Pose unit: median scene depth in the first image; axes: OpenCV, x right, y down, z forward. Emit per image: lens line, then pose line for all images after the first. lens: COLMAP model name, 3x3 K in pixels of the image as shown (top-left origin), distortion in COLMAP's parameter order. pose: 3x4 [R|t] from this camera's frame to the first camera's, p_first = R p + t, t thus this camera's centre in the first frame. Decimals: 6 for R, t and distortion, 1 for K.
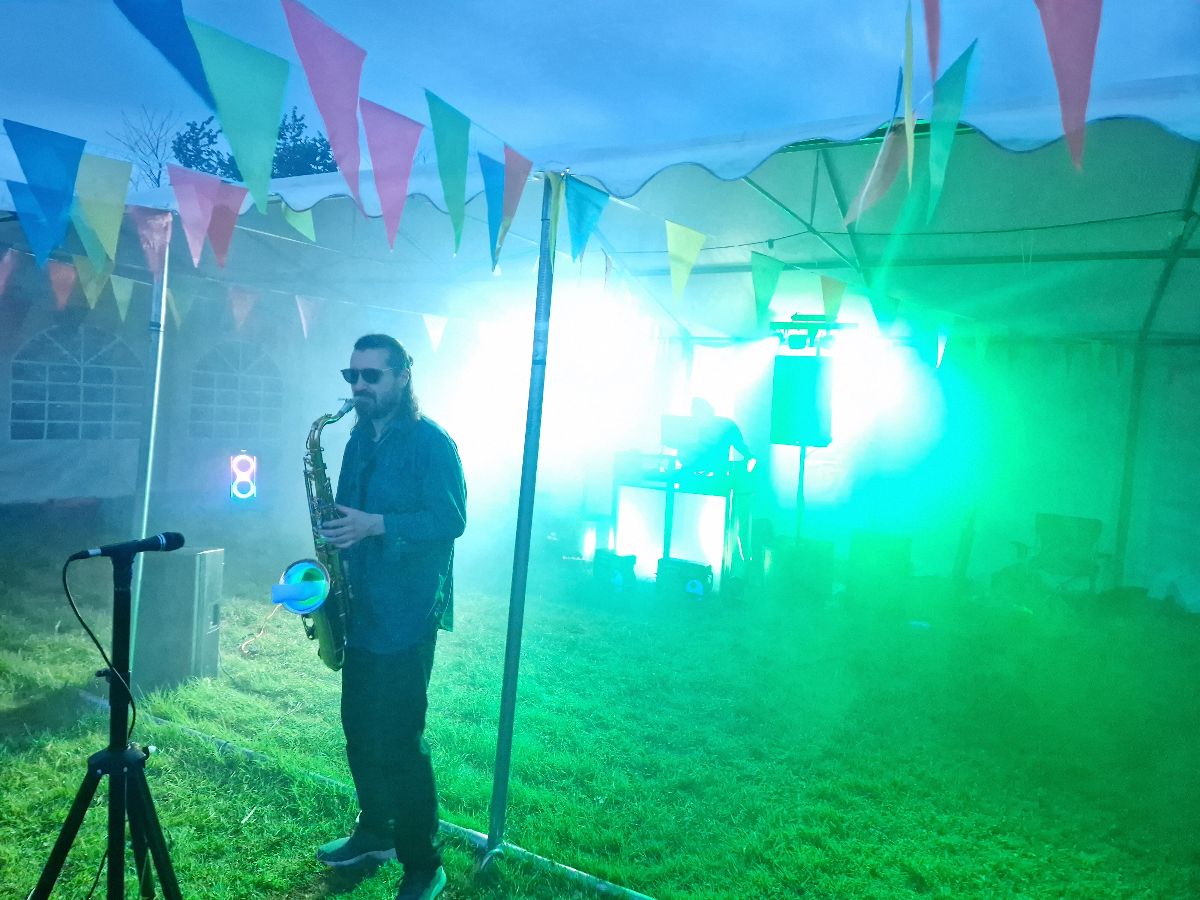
lens RADIAL K [[802.9, 0, 588.9], [0, 802.9, 440.5], [0, 0, 1]] dist [0.062326, -0.043080]
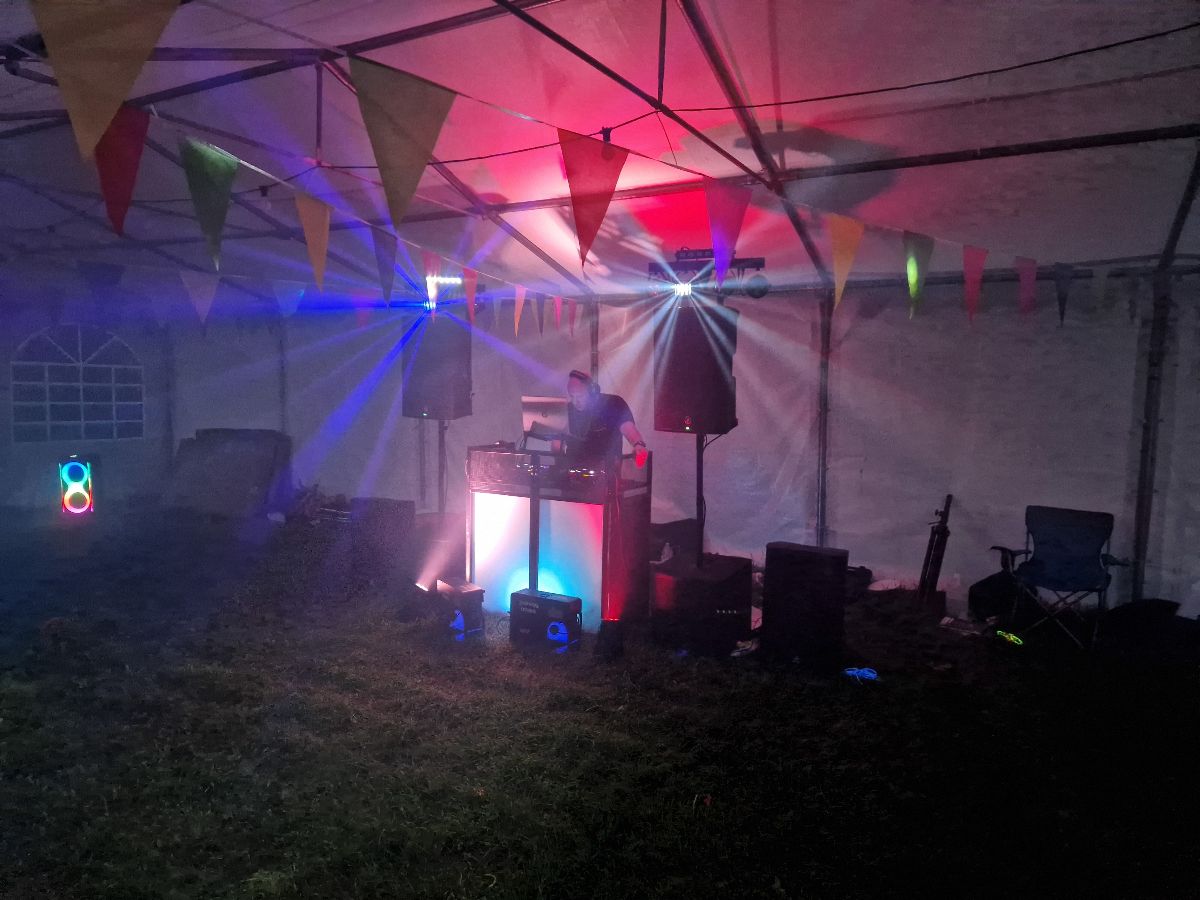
lens RADIAL K [[802.9, 0, 587.4], [0, 802.9, 443.8], [0, 0, 1]] dist [0.062326, -0.043080]
pose [[0.999099, -0.040528, -0.012623, 0.160430], [0.040898, 0.998696, 0.030567, -0.008233], [0.011368, -0.031056, 0.999453, 0.251593]]
